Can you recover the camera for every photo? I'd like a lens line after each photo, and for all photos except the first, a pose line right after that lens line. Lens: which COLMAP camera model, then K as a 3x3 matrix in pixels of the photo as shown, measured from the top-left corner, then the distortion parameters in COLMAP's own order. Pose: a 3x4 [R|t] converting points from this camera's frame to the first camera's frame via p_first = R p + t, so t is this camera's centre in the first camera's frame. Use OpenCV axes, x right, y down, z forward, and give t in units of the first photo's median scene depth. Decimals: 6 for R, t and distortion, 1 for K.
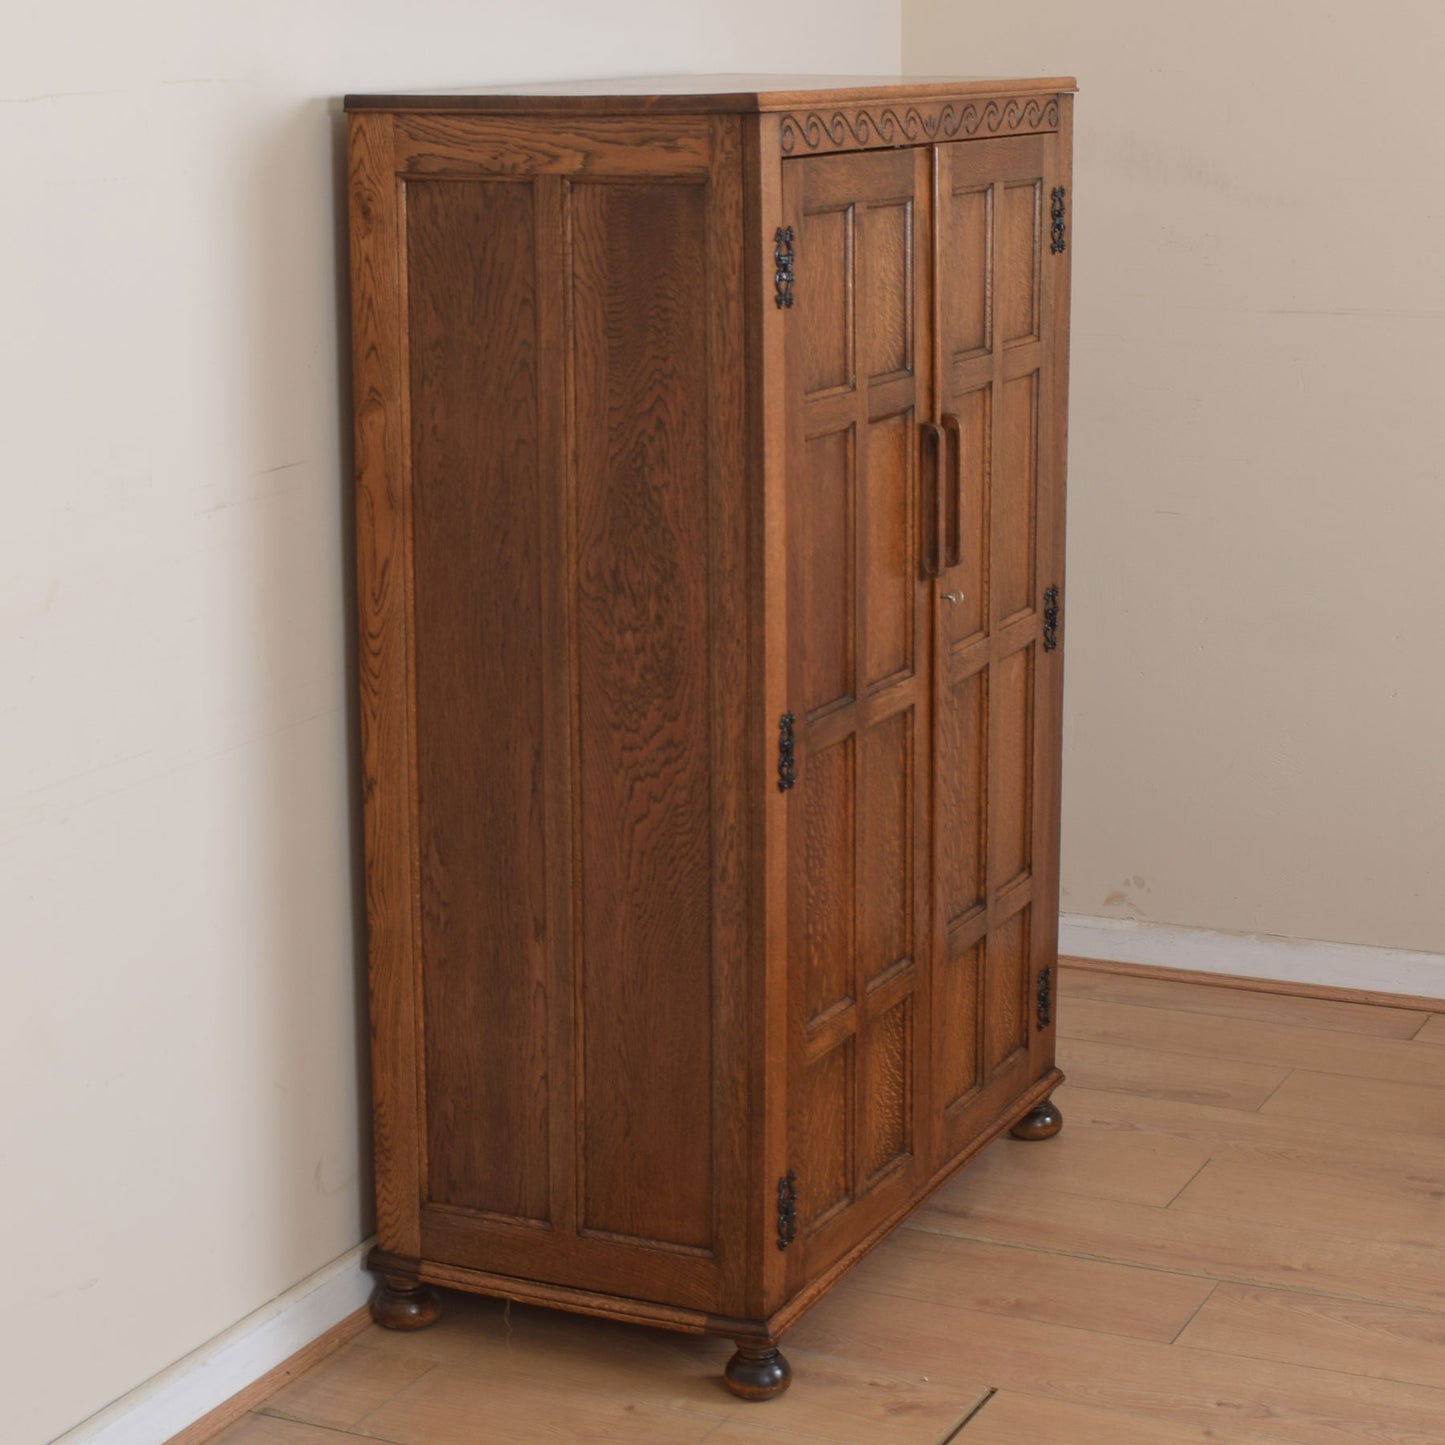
lens RADIAL K [[3180.2, 0, 721.7], [0, 3180.2, 626.8], [0, 0, 1]] dist [-0.078280, 0.103973]
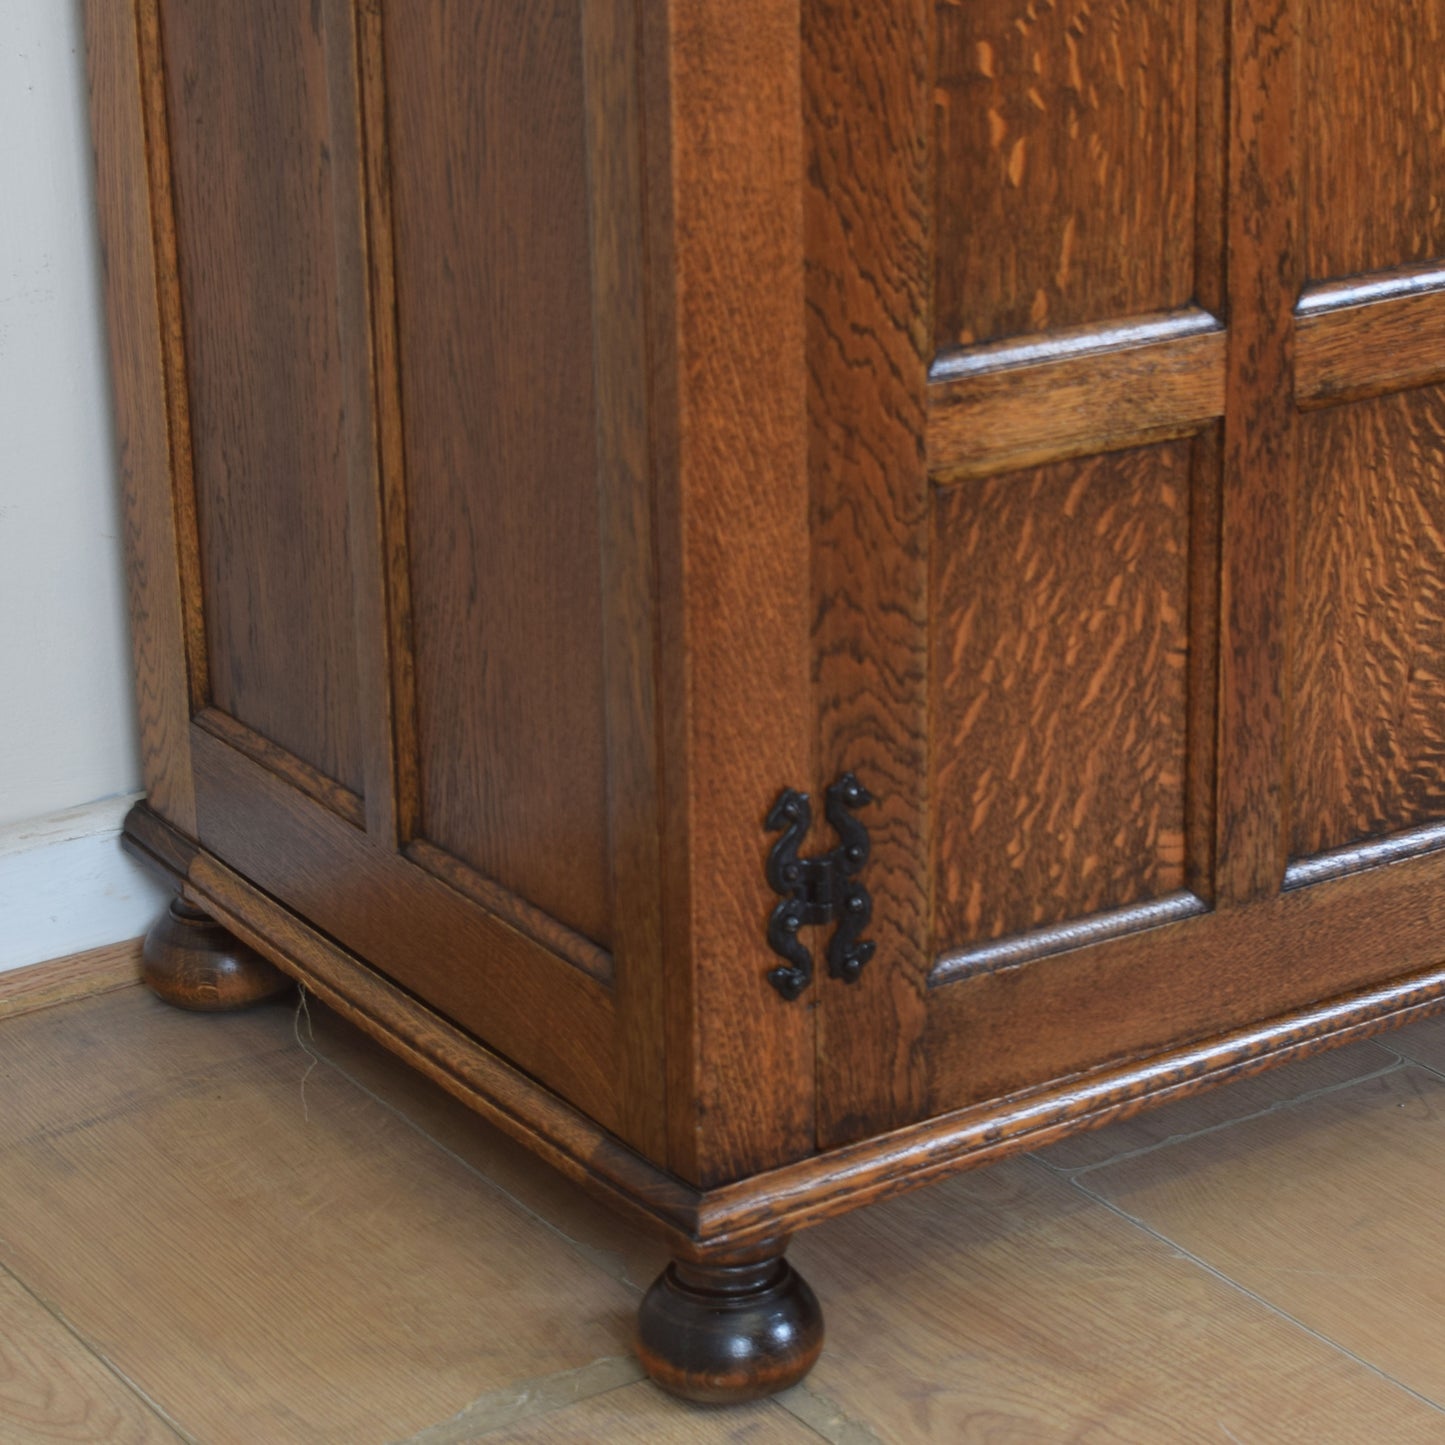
lens RADIAL K [[3972.1, 0, 722.5], [0, 3972.1, 722.5], [0, 0, 1]] dist [-0.042226, -0.295906]
pose [[0.845538, 0.166524, -0.507281, 0.225116], [-0.076374, 0.978070, 0.193770, 0.086065], [0.528424, -0.125097, 0.839714, 0.645381]]
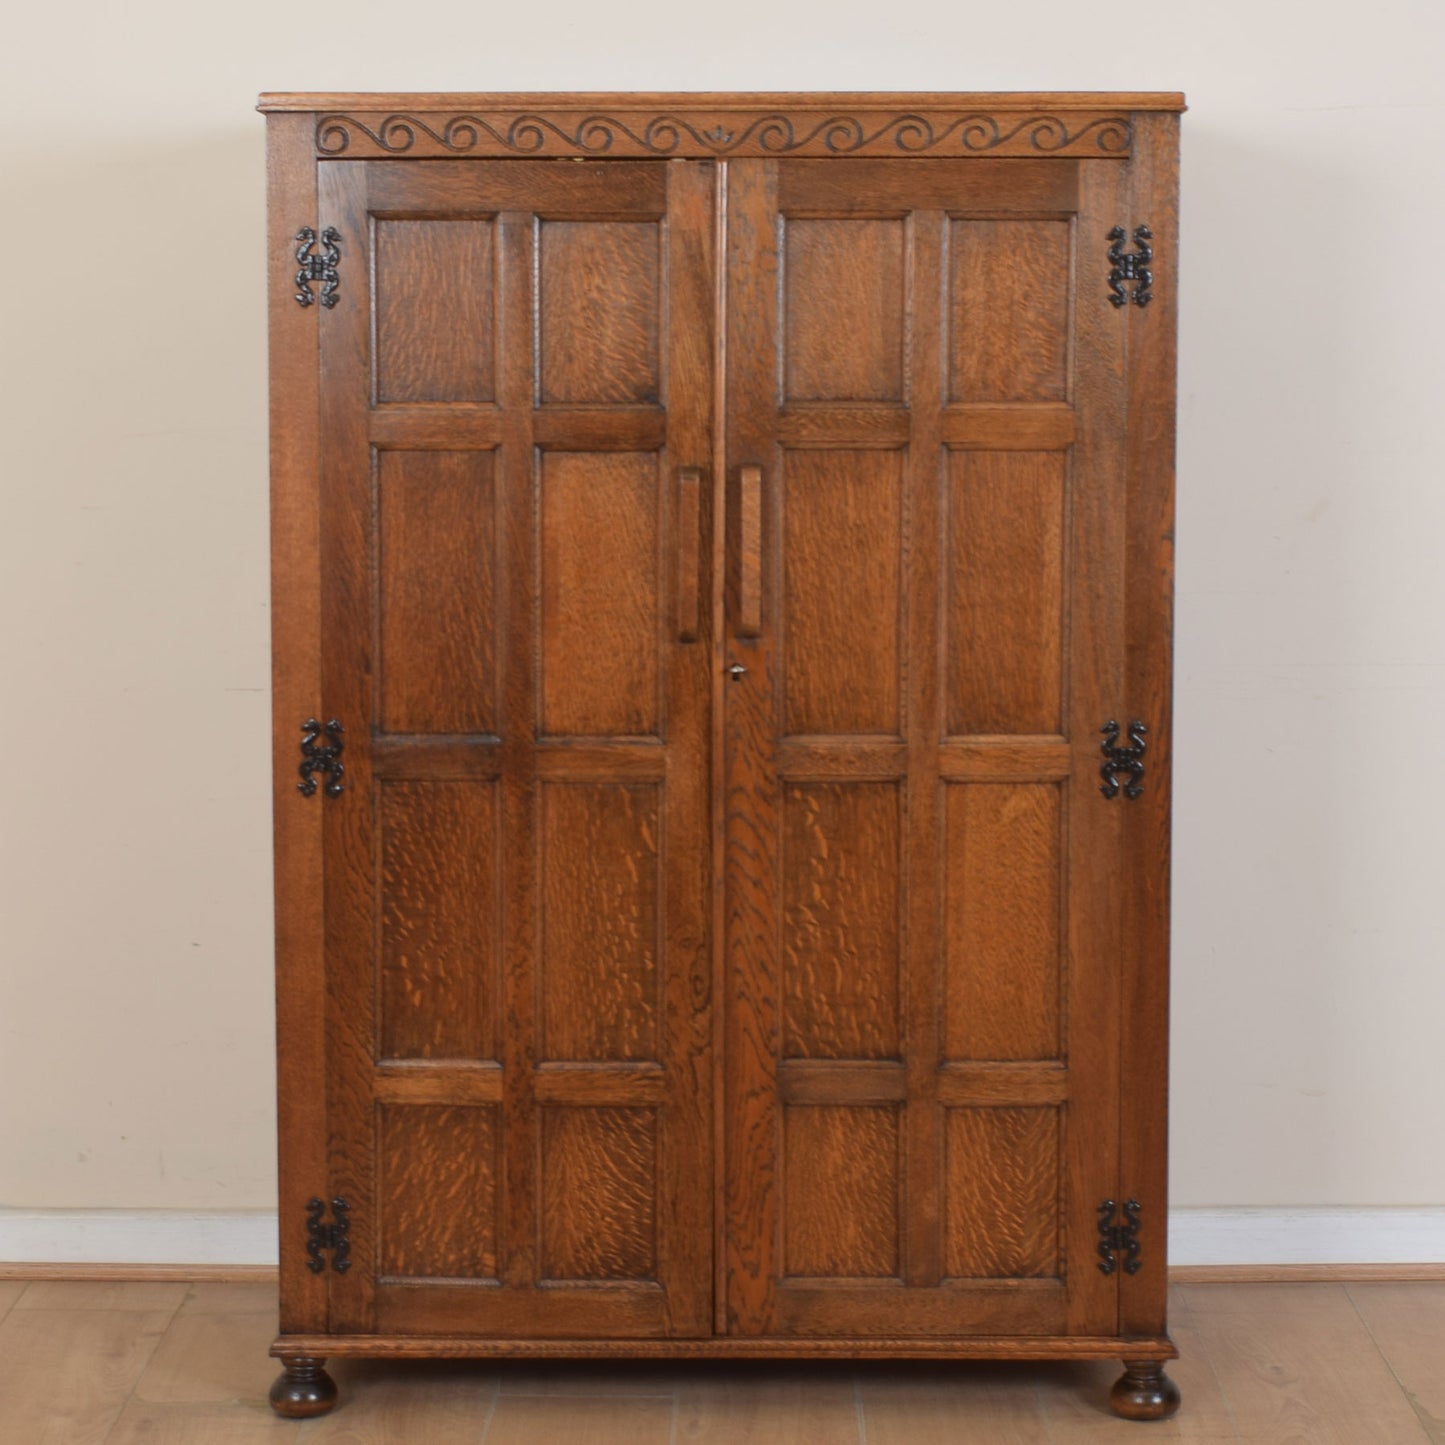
lens RADIAL K [[3244.1, 0, 722.5], [0, 3244.1, 722.5], [0, 0, 1]] dist [-0.065593, -0.062093]
pose [[0.420473, 0.102020, -0.901551, 0.961312], [-0.172066, 0.984592, 0.031168, -0.024108], [0.890840, 0.142021, 0.431549, 0.659498]]
